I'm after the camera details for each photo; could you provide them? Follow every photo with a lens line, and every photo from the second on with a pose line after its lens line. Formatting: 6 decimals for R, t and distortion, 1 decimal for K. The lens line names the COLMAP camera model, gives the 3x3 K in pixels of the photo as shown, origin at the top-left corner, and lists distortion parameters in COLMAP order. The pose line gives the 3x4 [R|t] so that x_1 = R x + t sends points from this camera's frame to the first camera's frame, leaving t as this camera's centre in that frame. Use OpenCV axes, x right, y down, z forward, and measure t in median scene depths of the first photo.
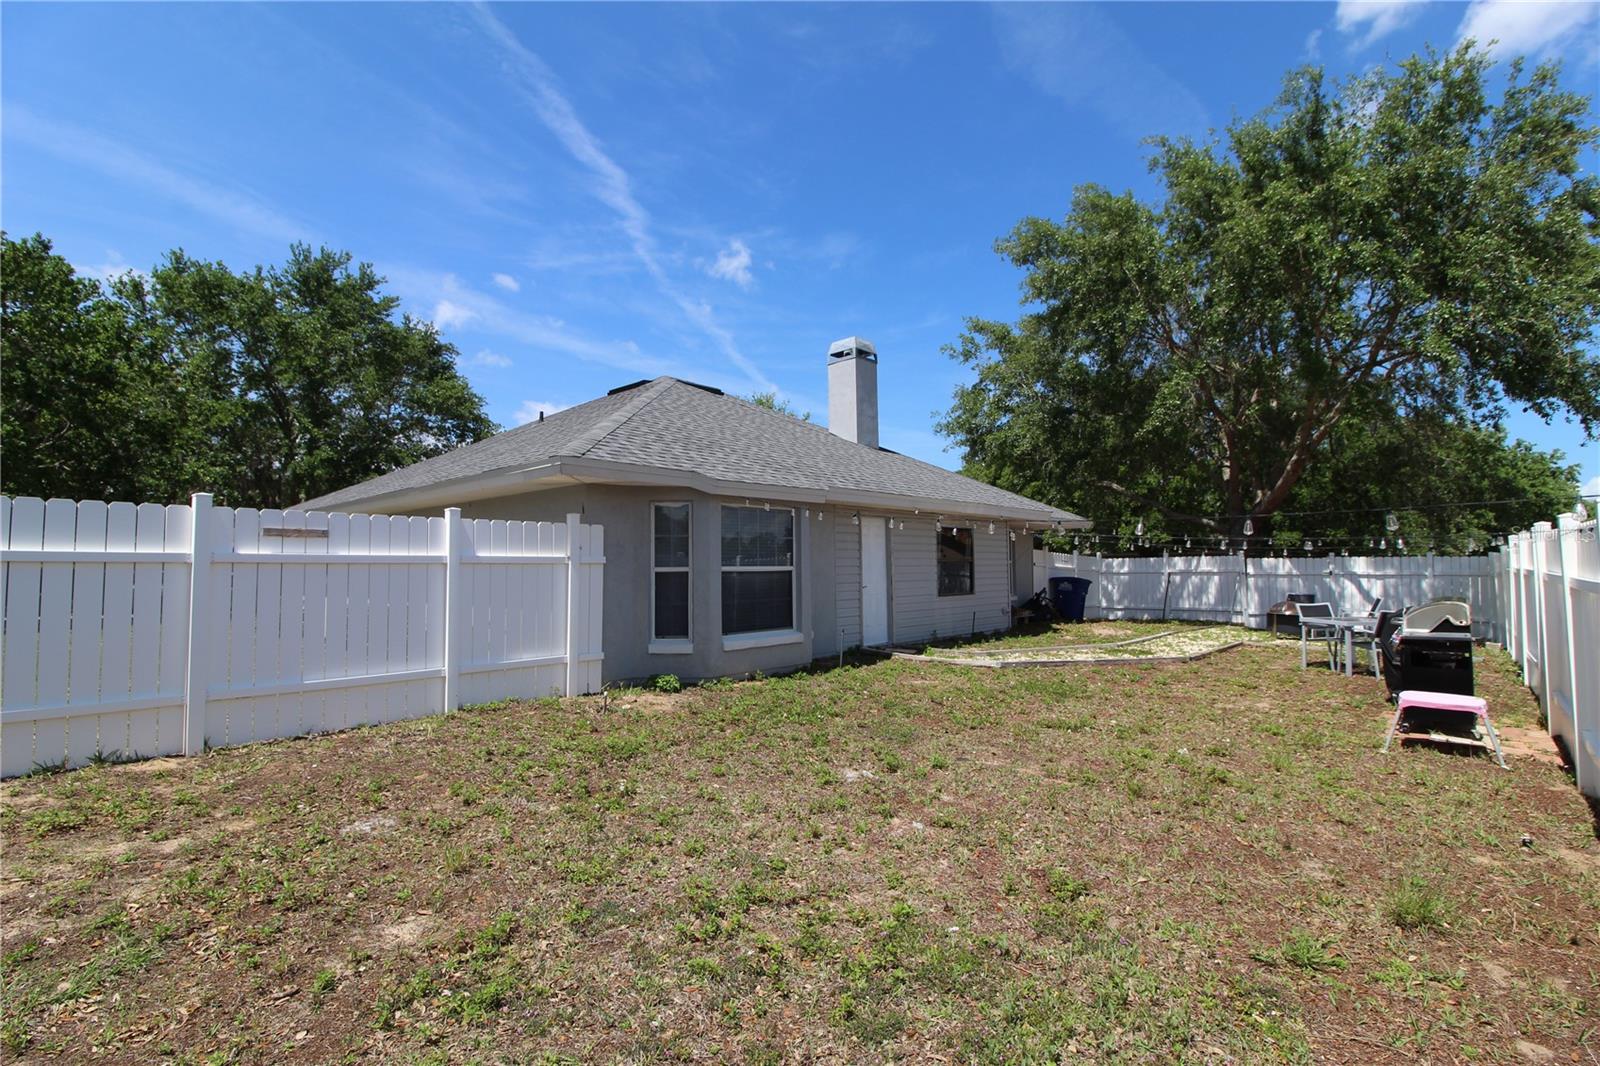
lens RADIAL K [[738.7, 0, 804.9], [0, 738.7, 518.0], [0, 0, 1]] dist [-0.006757, -0.009138]
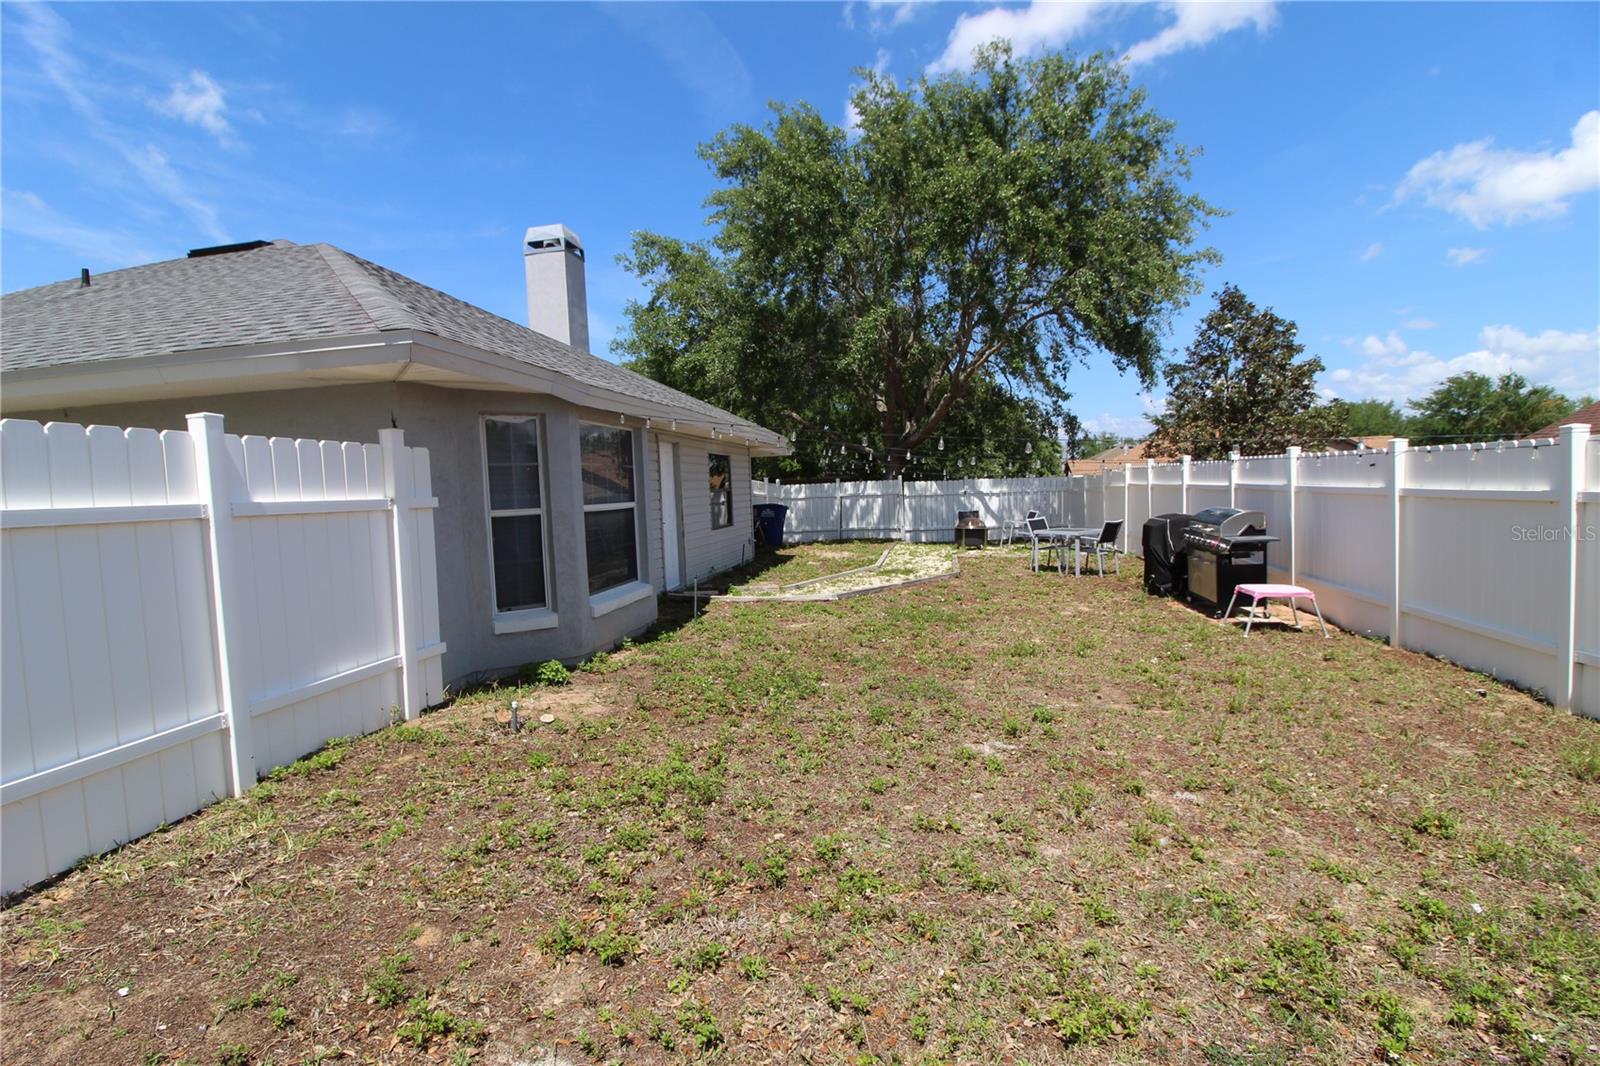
lens RADIAL K [[738.7, 0, 802.1], [0, 738.7, 516.1], [0, 0, 1]] dist [-0.006757, -0.009138]
pose [[0.846518, -0.046500, 0.530325, -0.163473], [-0.002193, 0.995865, 0.090820, 0.004781], [-0.532355, -0.078044, 0.842916, 0.135675]]
